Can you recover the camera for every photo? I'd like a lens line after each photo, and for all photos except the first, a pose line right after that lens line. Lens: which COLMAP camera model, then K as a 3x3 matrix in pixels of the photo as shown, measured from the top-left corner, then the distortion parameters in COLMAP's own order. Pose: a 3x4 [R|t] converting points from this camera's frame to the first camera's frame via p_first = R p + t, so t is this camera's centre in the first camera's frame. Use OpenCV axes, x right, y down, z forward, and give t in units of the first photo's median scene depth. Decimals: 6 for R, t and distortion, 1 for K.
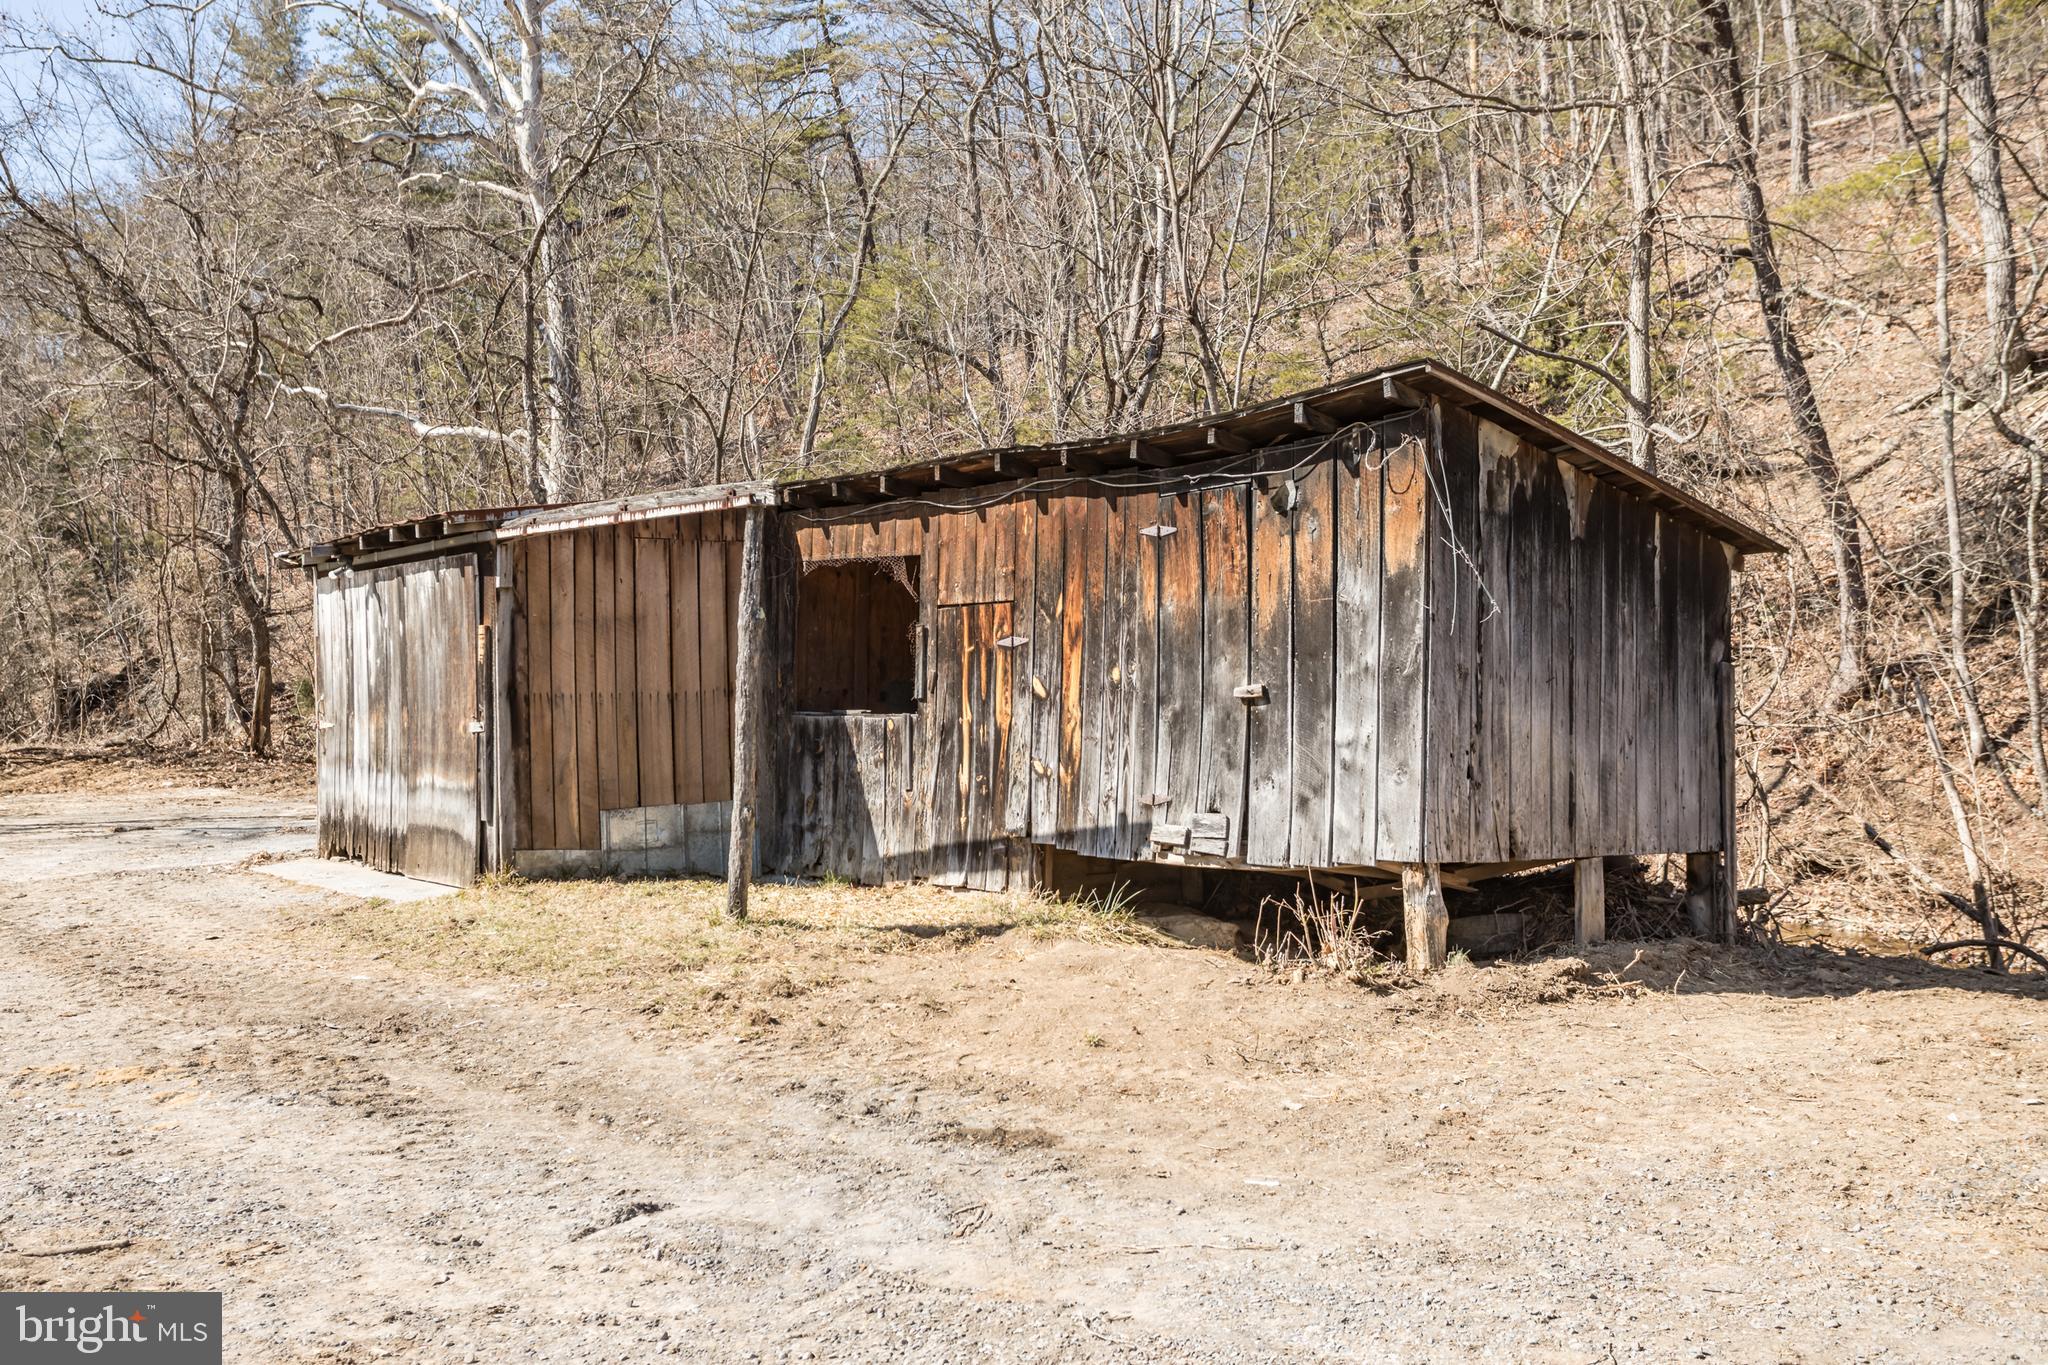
lens RADIAL K [[1705.9, 0, 1030.7], [0, 1705.9, 712.1], [0, 0, 1]] dist [0.004324, 0.001520]
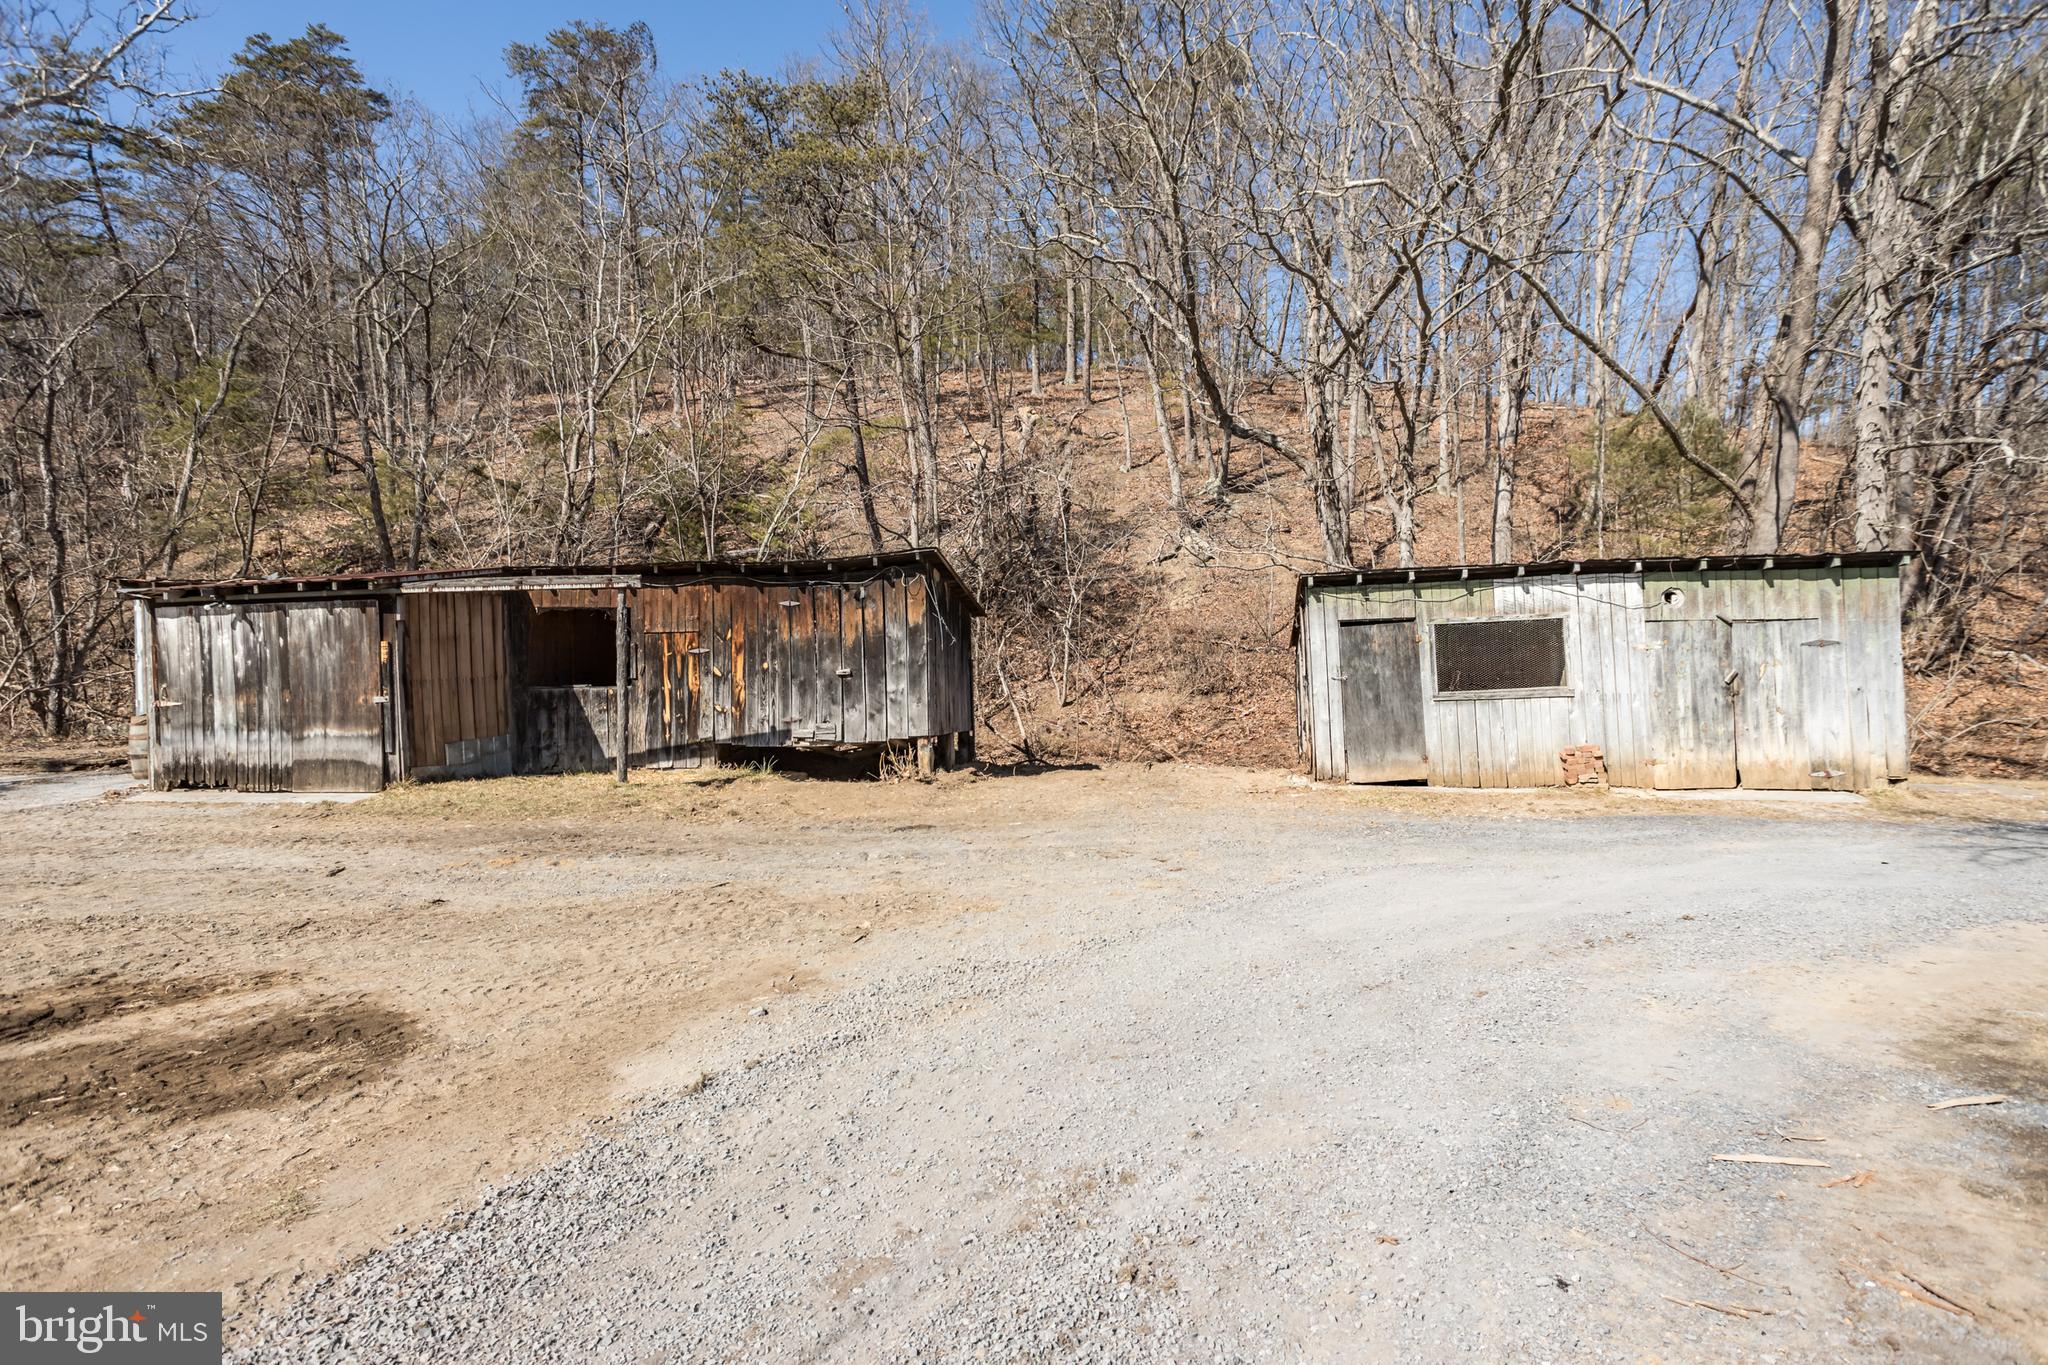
lens RADIAL K [[974.4, 0, 1022.4], [0, 974.4, 656.7], [0, 0, 1]] dist [-0.000532, 0.000462]
pose [[0.777943, -0.005501, 0.628311, -0.478501], [0.021317, 0.999617, -0.017642, -0.003464], [-0.627974, 0.027118, 0.777762, -0.213679]]
